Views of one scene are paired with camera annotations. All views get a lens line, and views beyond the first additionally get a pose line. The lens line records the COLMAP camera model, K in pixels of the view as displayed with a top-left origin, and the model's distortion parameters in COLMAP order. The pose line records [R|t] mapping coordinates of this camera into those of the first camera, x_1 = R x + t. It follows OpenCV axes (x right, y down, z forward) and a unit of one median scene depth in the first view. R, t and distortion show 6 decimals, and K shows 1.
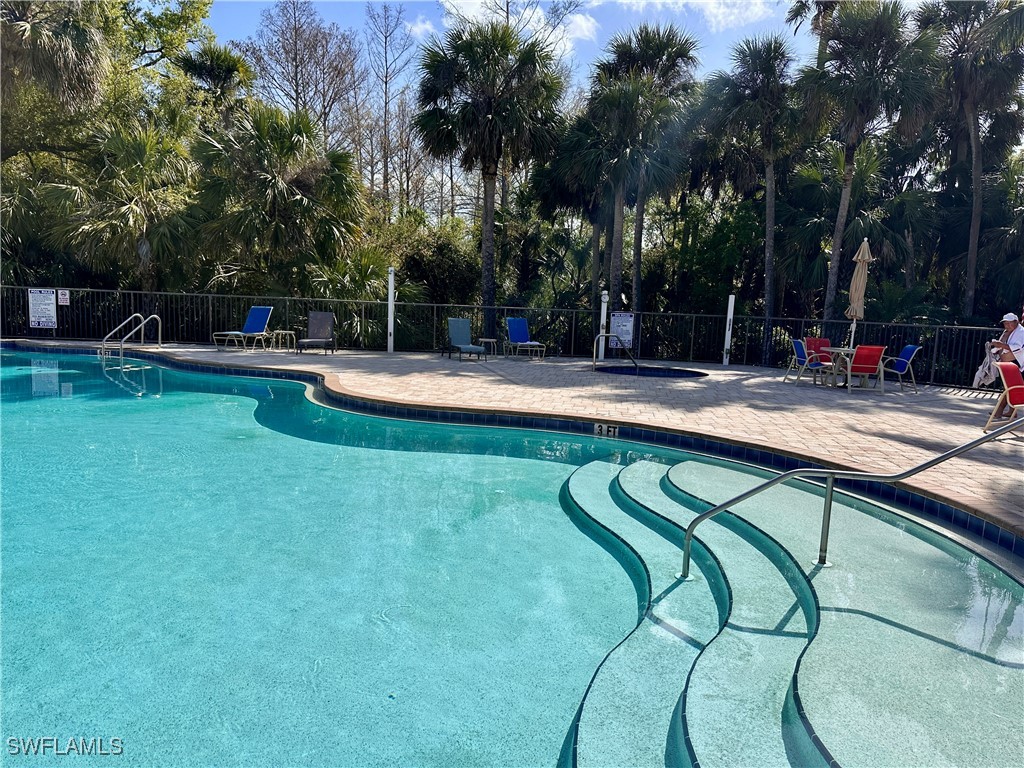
lens RADIAL K [[714.9, 0, 512.0], [0, 714.9, 384.0], [0, 0, 1]] dist [0.120705, -0.162414]
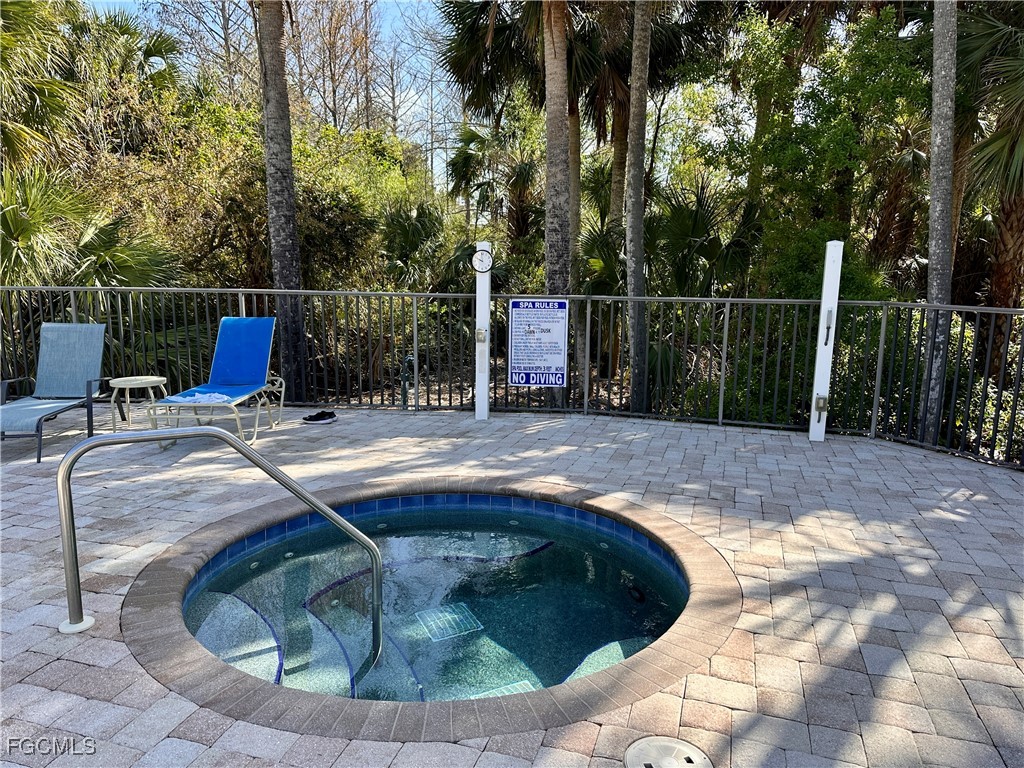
lens RADIAL K [[714.9, 0, 512.0], [0, 714.9, 384.0], [0, 0, 1]] dist [0.120705, -0.162414]
pose [[0.987601, -0.005479, -0.156890, 0.199642], [0.011240, 0.999294, 0.035857, -0.066580], [0.156582, -0.037176, 0.986965, 0.611566]]
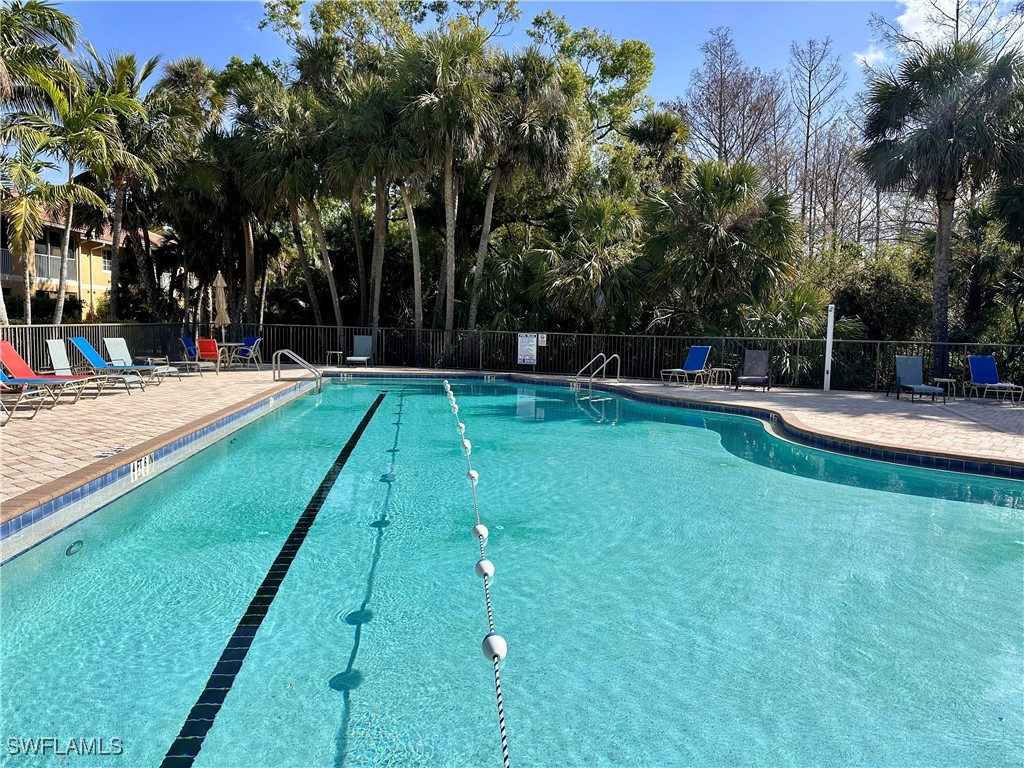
lens RADIAL K [[709.6, 0, 512.0], [0, 709.6, 384.0], [0, 0, 1]] dist [0.105121, -0.158223]
pose [[0.863415, 0.022497, -0.503992, -0.042943], [-0.045561, 0.998400, -0.033487, -0.000646], [0.502432, 0.051875, 0.863059, -0.061371]]
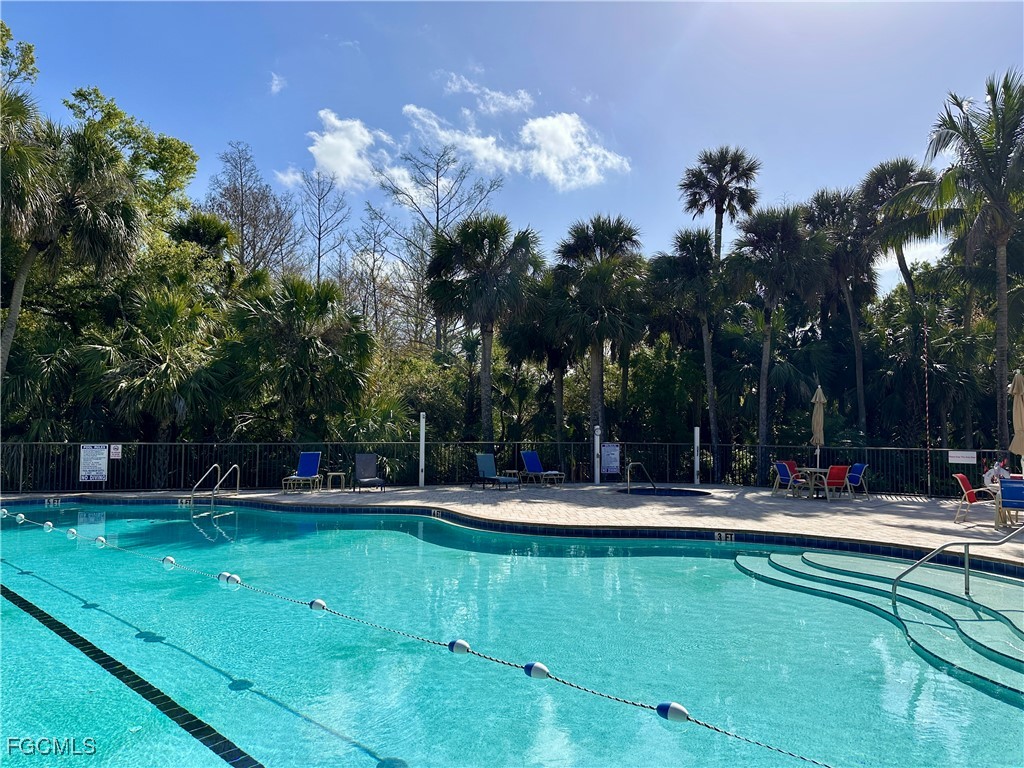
lens RADIAL K [[714.9, 0, 512.0], [0, 714.9, 384.0], [0, 0, 1]] dist [0.120705, -0.162414]
pose [[0.980771, -0.020901, 0.194040, -0.234680], [0.054280, 0.984234, -0.168337, -0.005101], [-0.187462, 0.175632, 0.966443, -0.136423]]
